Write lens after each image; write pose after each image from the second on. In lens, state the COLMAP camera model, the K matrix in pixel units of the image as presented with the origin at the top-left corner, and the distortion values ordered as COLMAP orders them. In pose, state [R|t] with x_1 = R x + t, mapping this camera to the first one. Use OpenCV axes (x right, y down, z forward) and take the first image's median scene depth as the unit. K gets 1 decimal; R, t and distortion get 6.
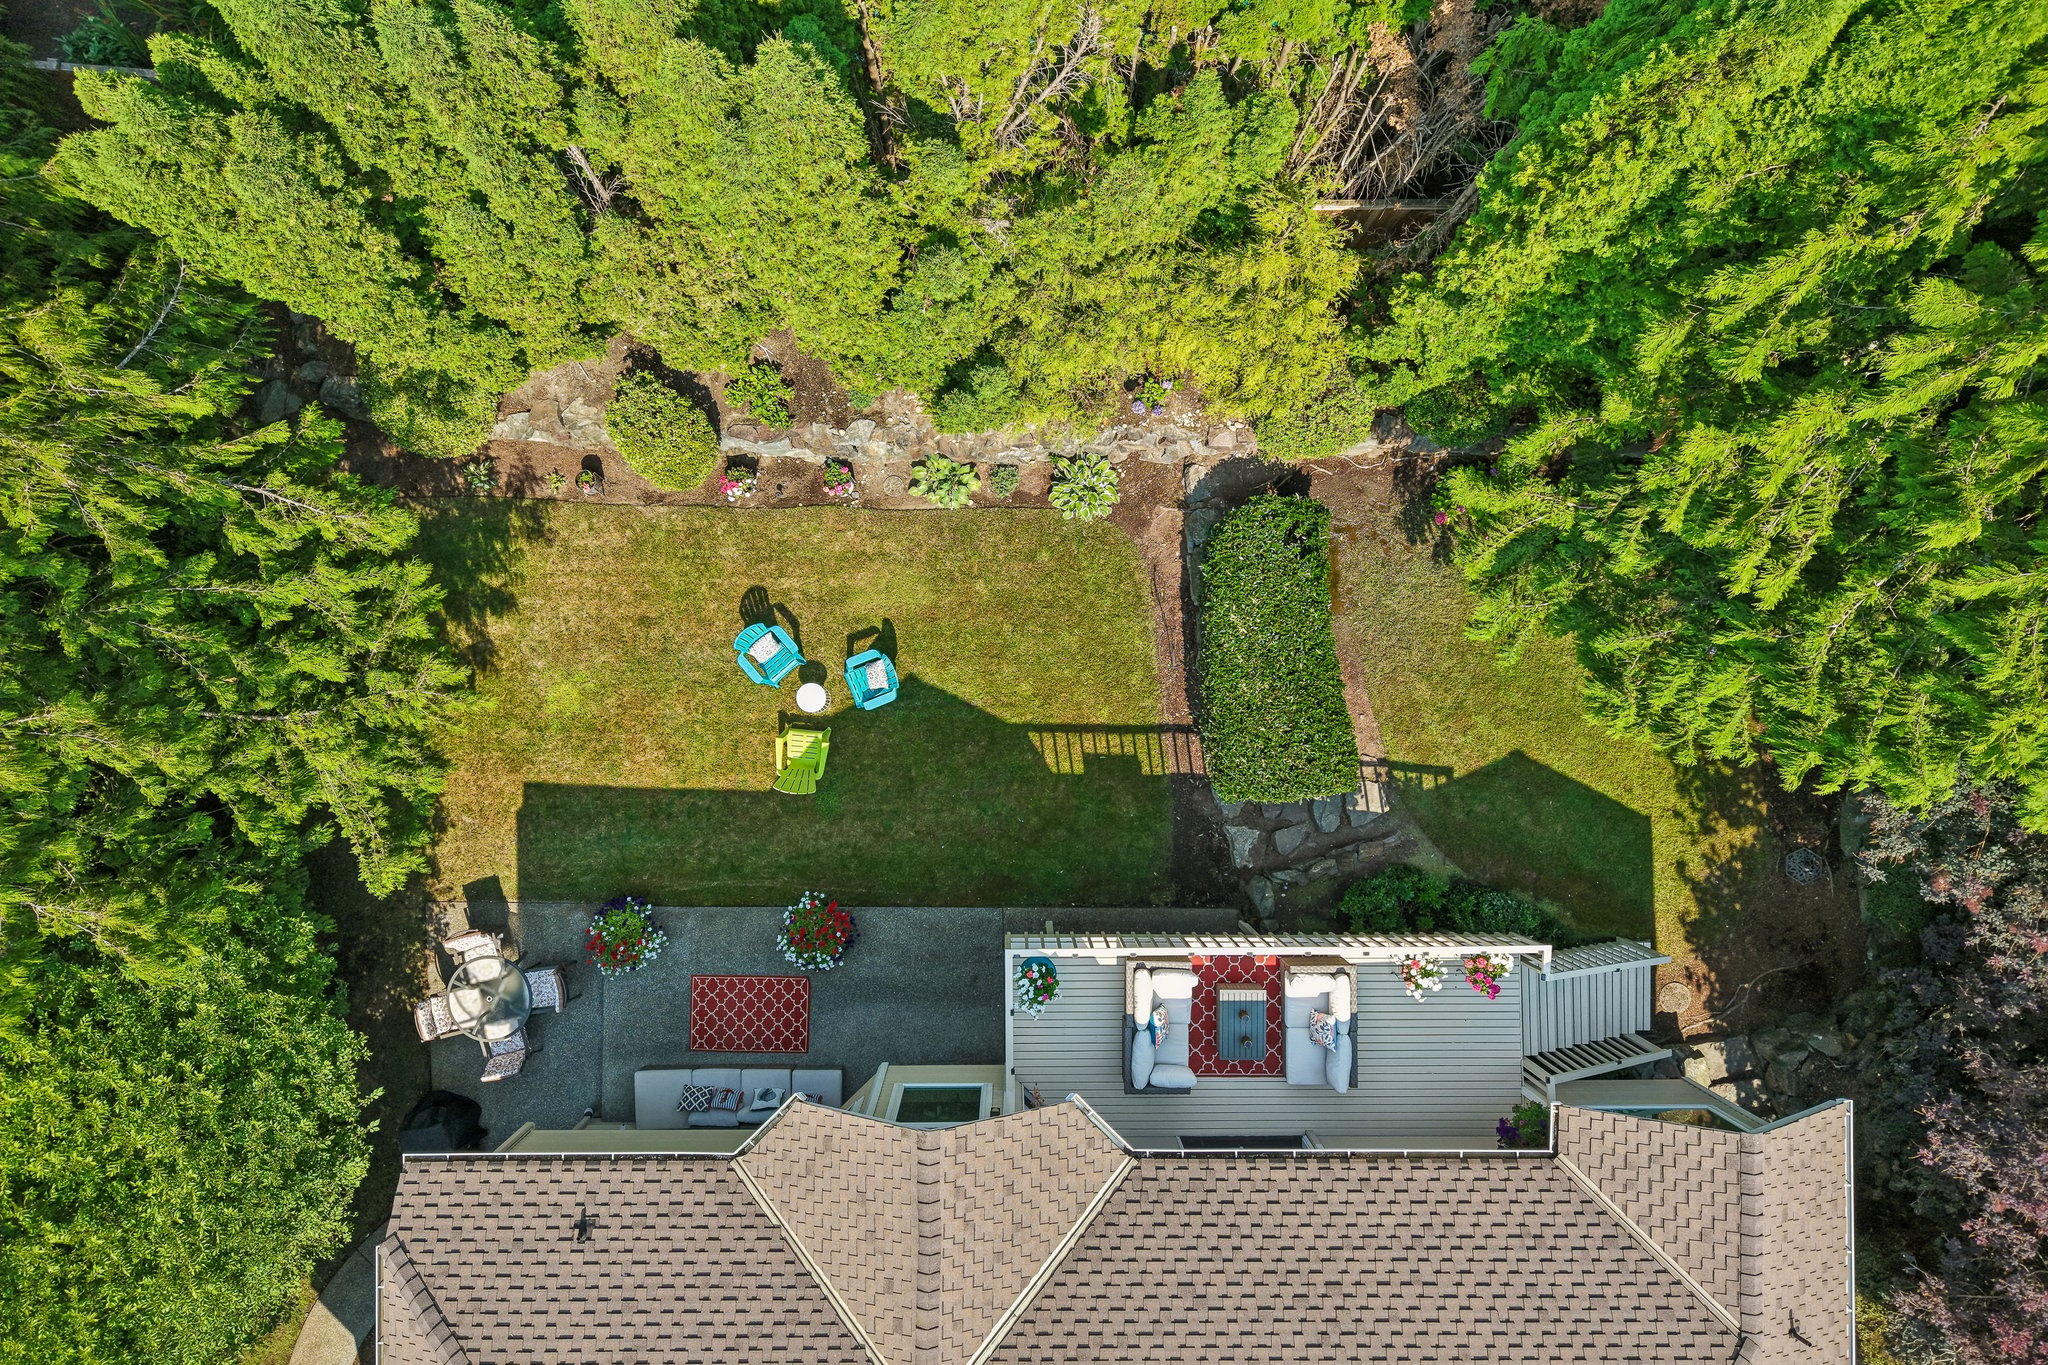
lens RADIAL K [[1369.0, 0, 1016.4], [0, 1369.0, 677.9], [0, 0, 1]] dist [0.033385, -0.039139]
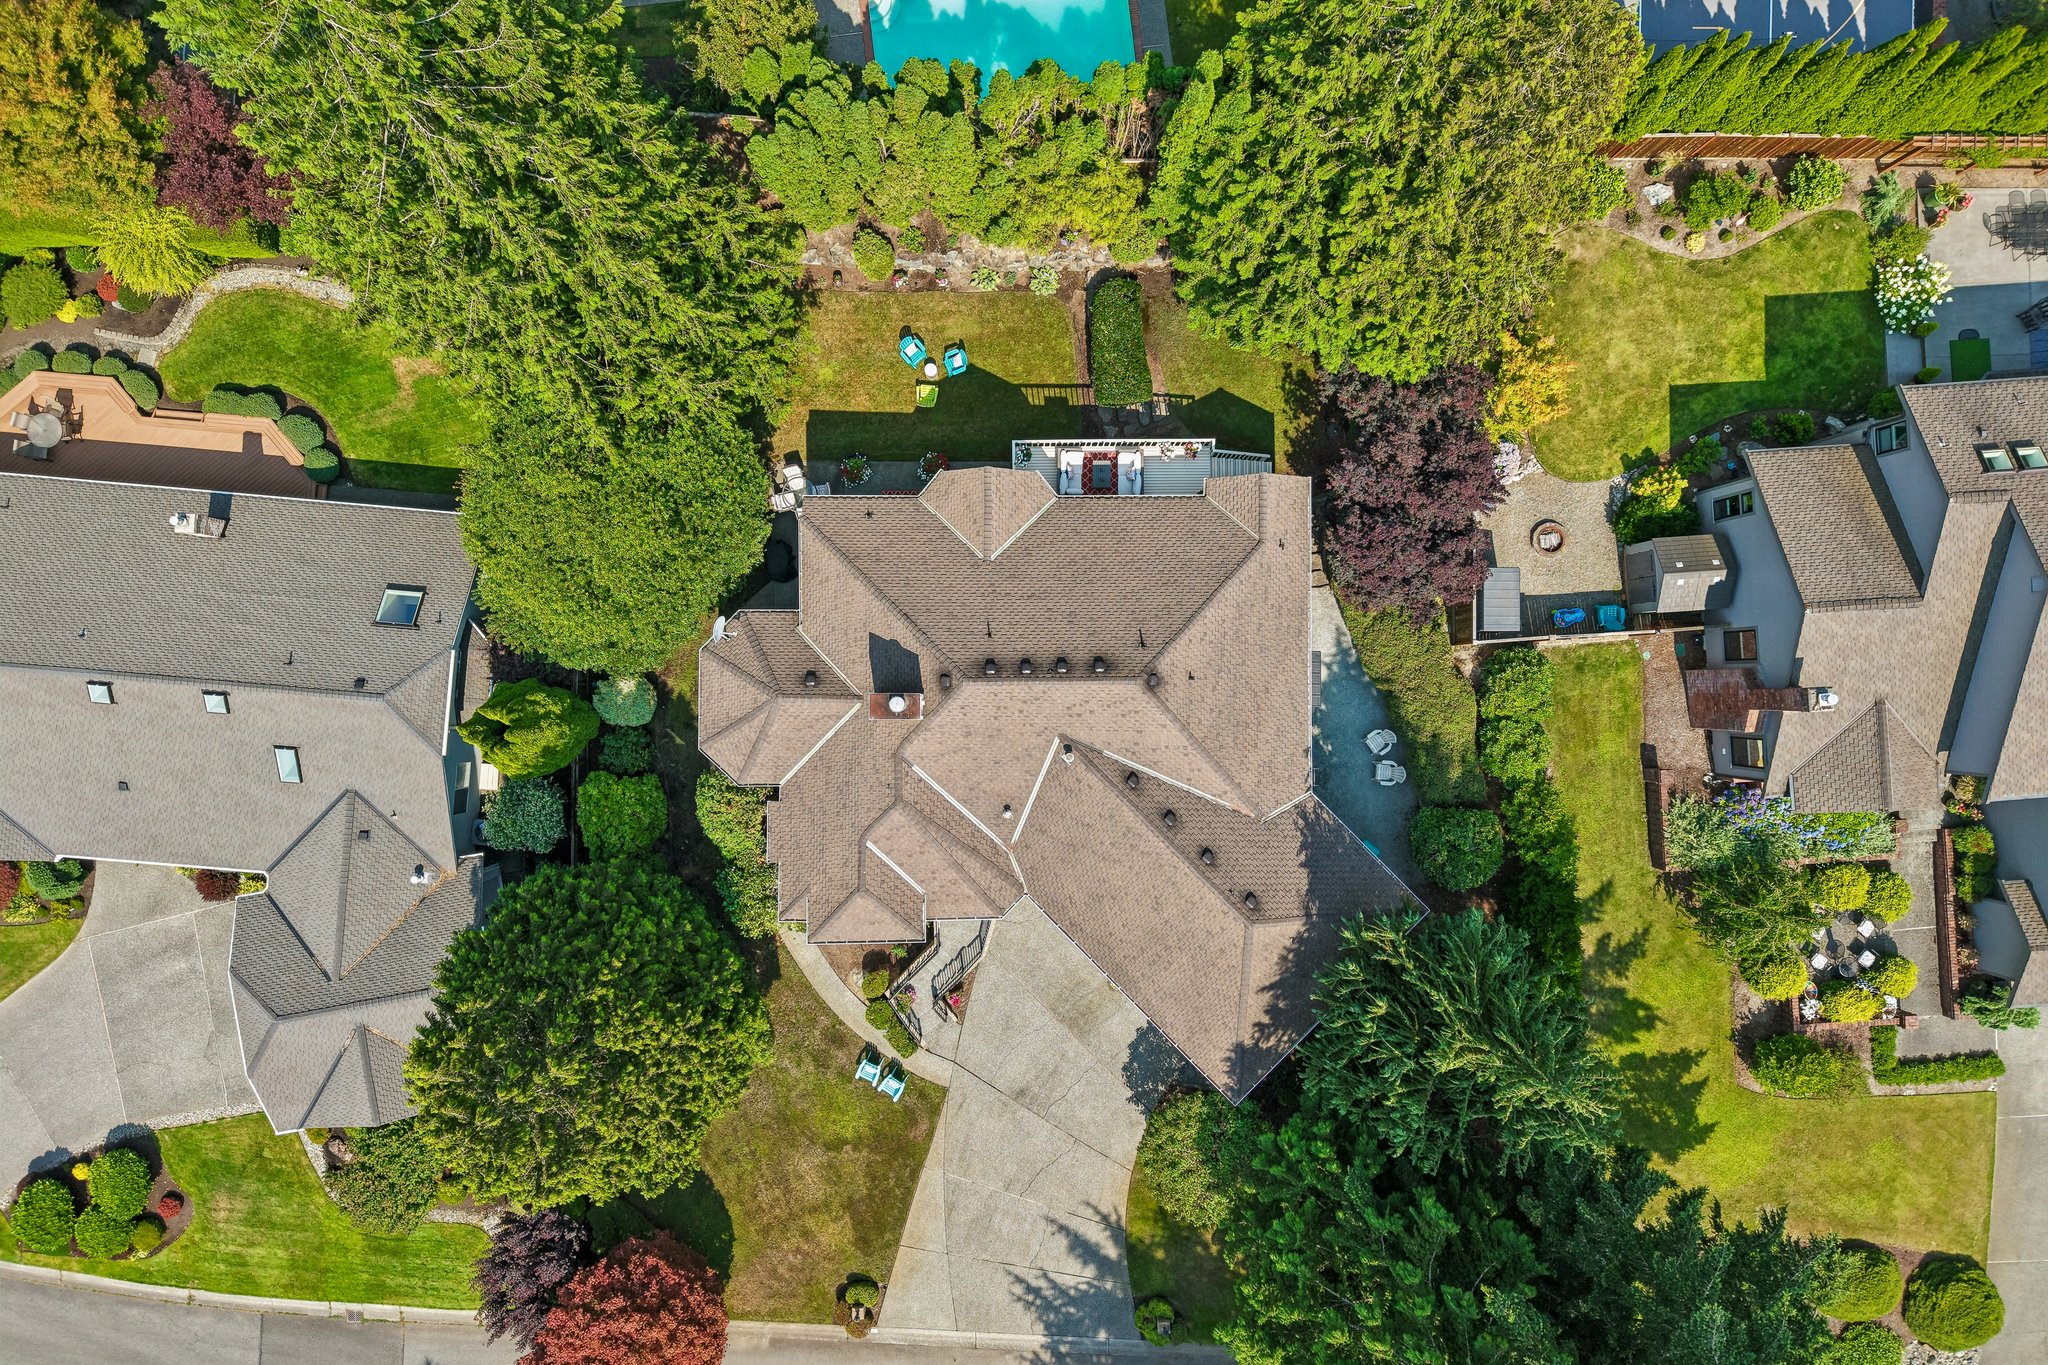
lens RADIAL K [[1369.0, 0, 1014.0], [0, 1369.0, 697.4], [0, 0, 1]] dist [0.033385, -0.039139]
pose [[0.999994, -0.002992, -0.001897, -0.000713], [0.003027, 0.999829, 0.018231, 0.564092], [0.001842, -0.018237, 0.999832, -1.465466]]
